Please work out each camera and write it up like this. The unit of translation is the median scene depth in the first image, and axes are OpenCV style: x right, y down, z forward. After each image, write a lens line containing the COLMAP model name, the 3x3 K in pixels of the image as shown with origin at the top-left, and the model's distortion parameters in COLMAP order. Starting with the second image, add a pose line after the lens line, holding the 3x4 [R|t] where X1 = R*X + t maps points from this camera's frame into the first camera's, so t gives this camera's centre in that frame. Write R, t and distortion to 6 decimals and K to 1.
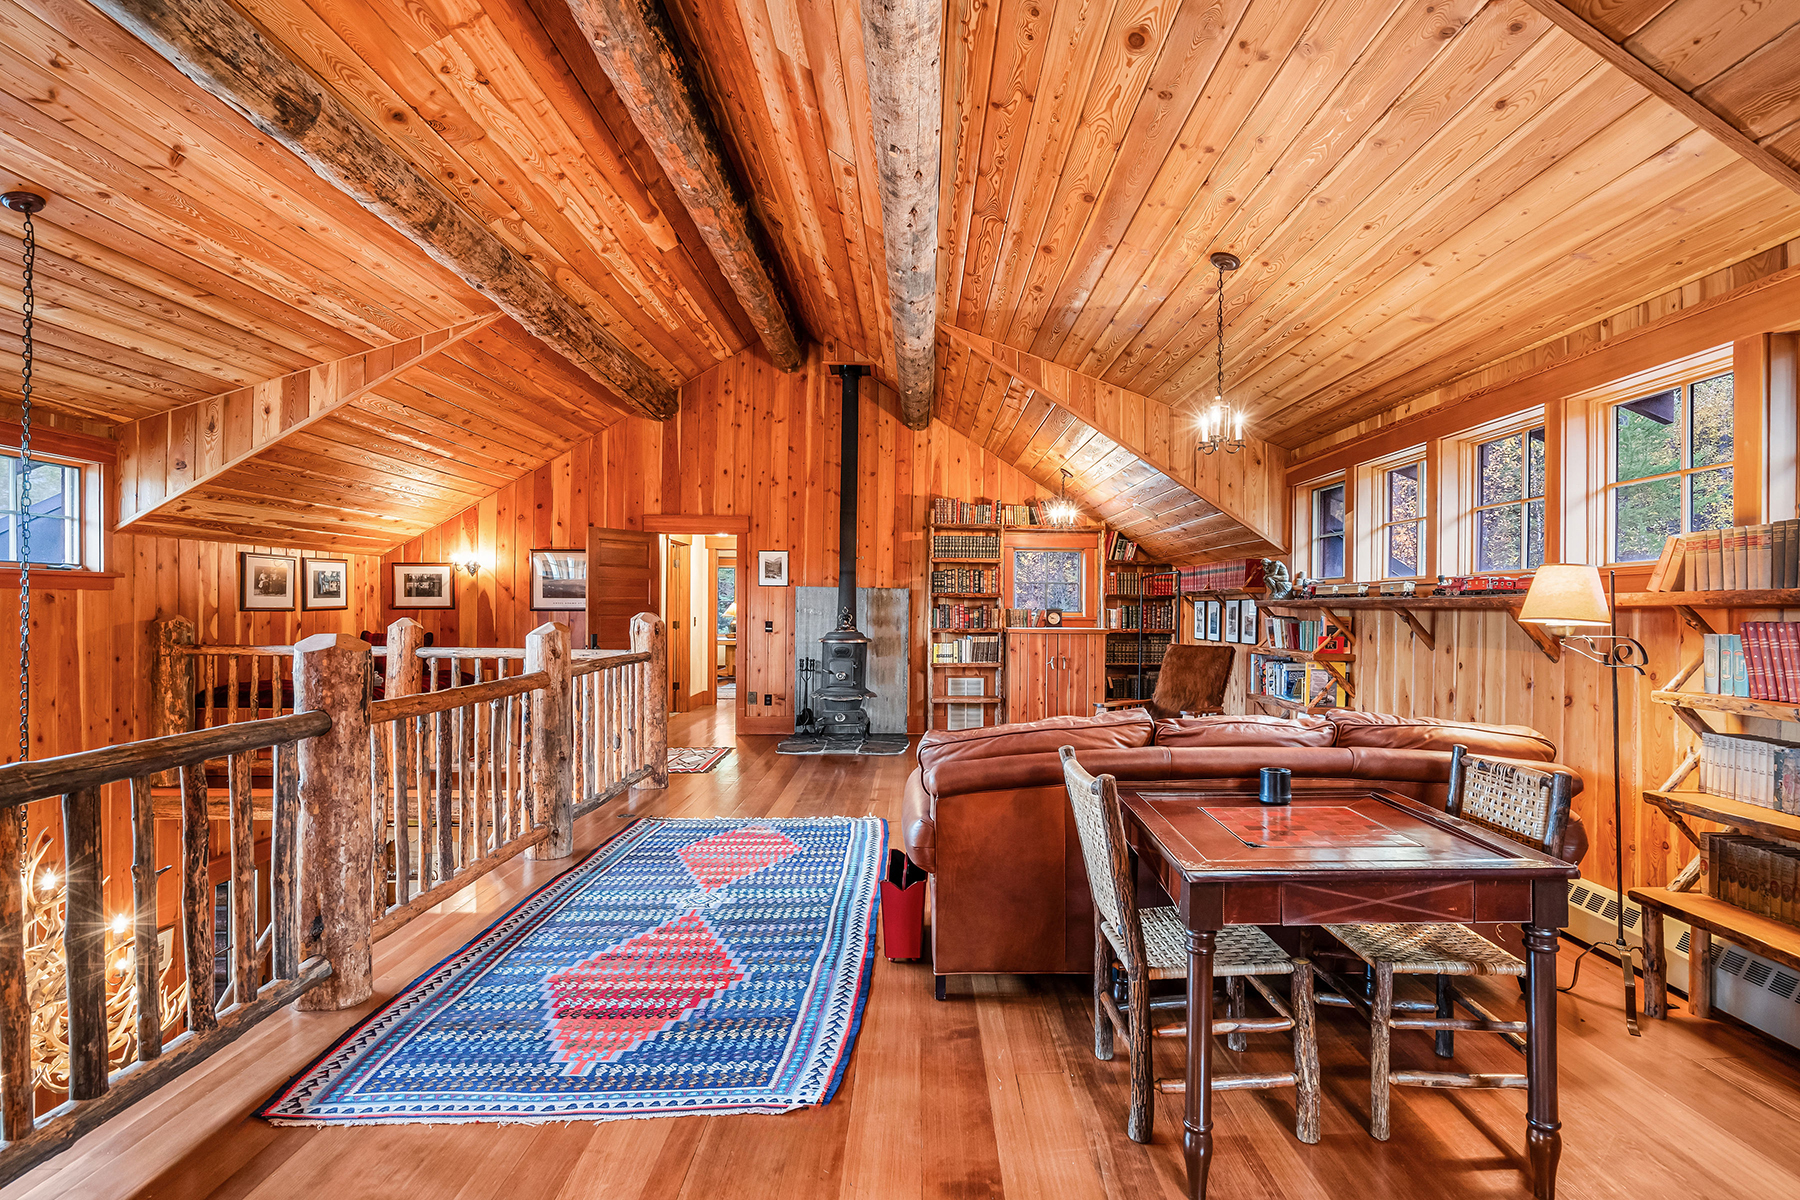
lens RADIAL K [[855.7, 0, 905.7], [0, 855.7, 590.7], [0, 0, 1]] dist [-0.002536, 0.000583]
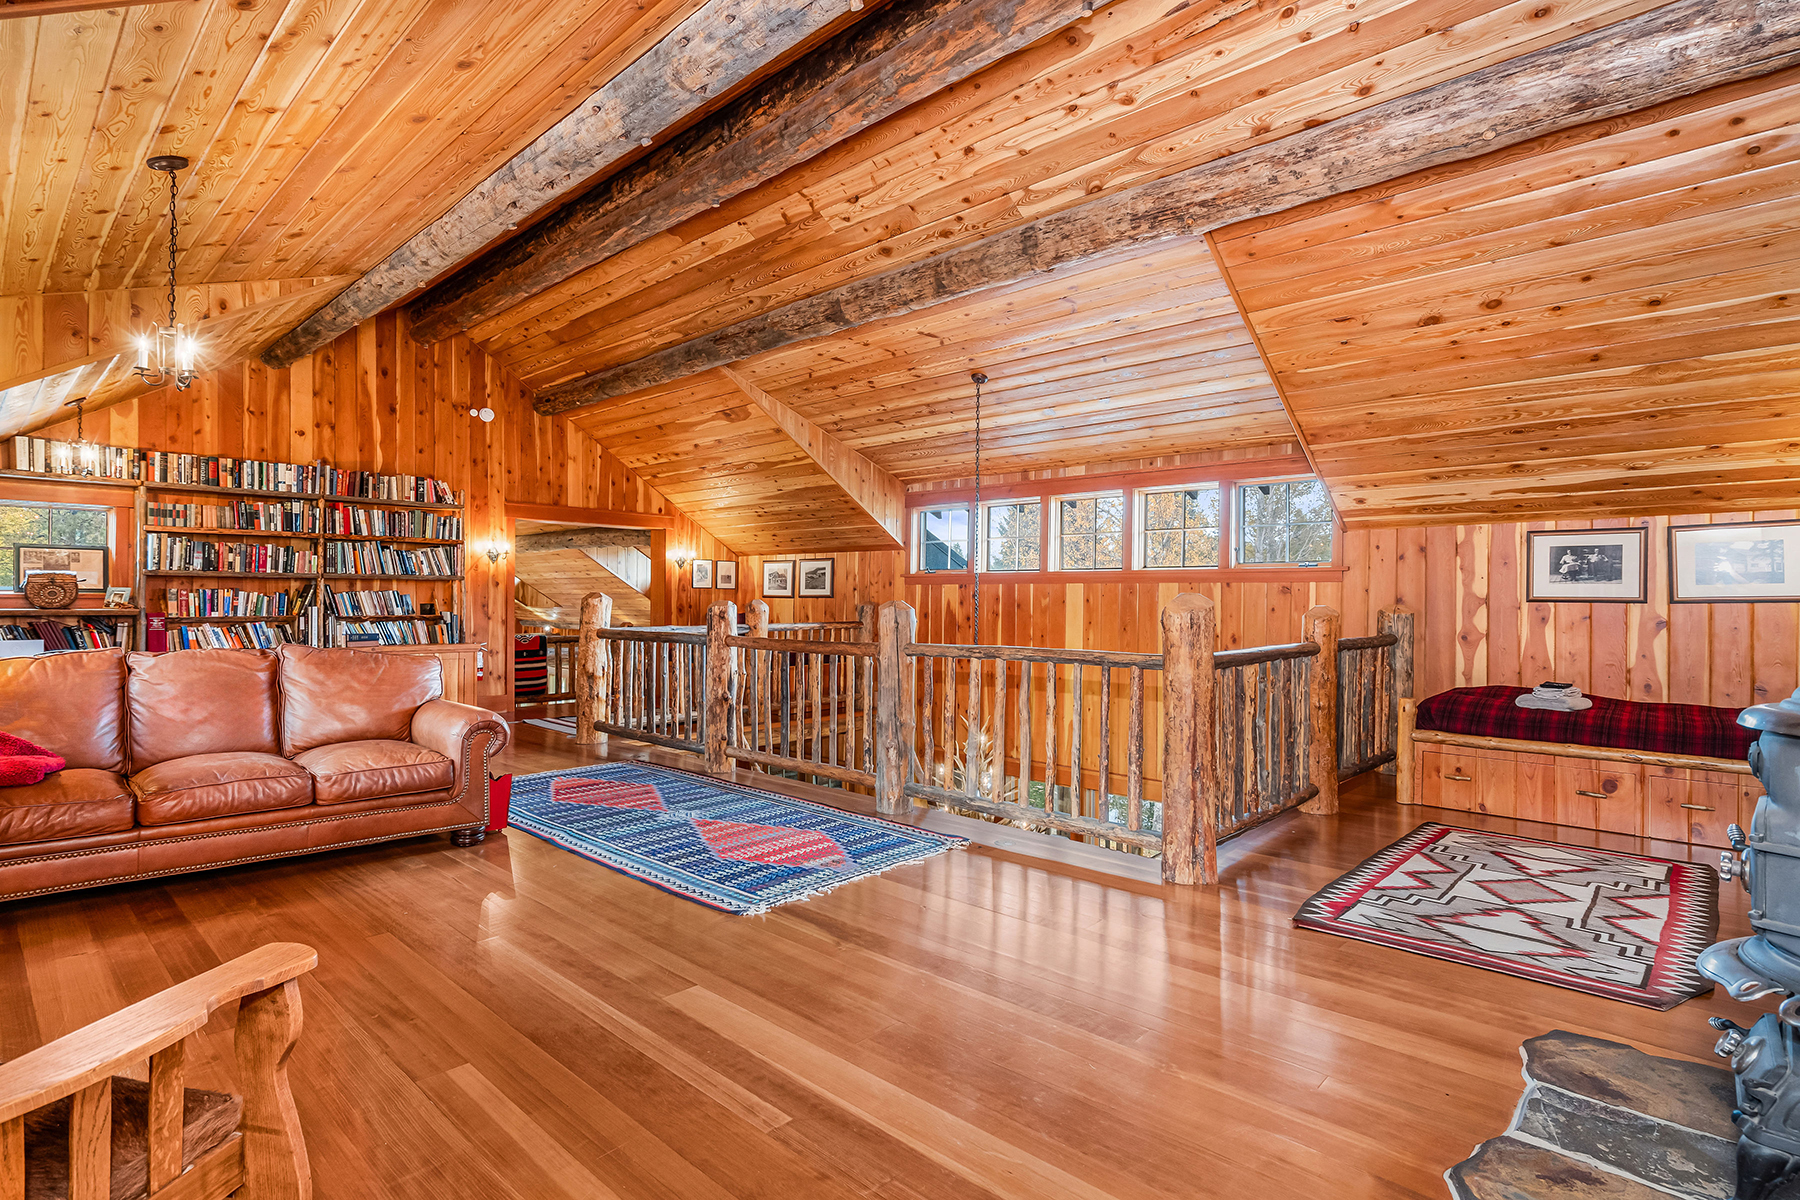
lens RADIAL K [[924.1, 0, 900.0], [0, 924.1, 600.0], [0, 0, 1]] dist [-0.001736, -0.000182]
pose [[-0.683445, -0.009852, -0.729935, 0.314736], [0.004467, 0.999834, -0.017677, 0.037417], [0.729988, -0.015342, -0.683288, 1.246148]]
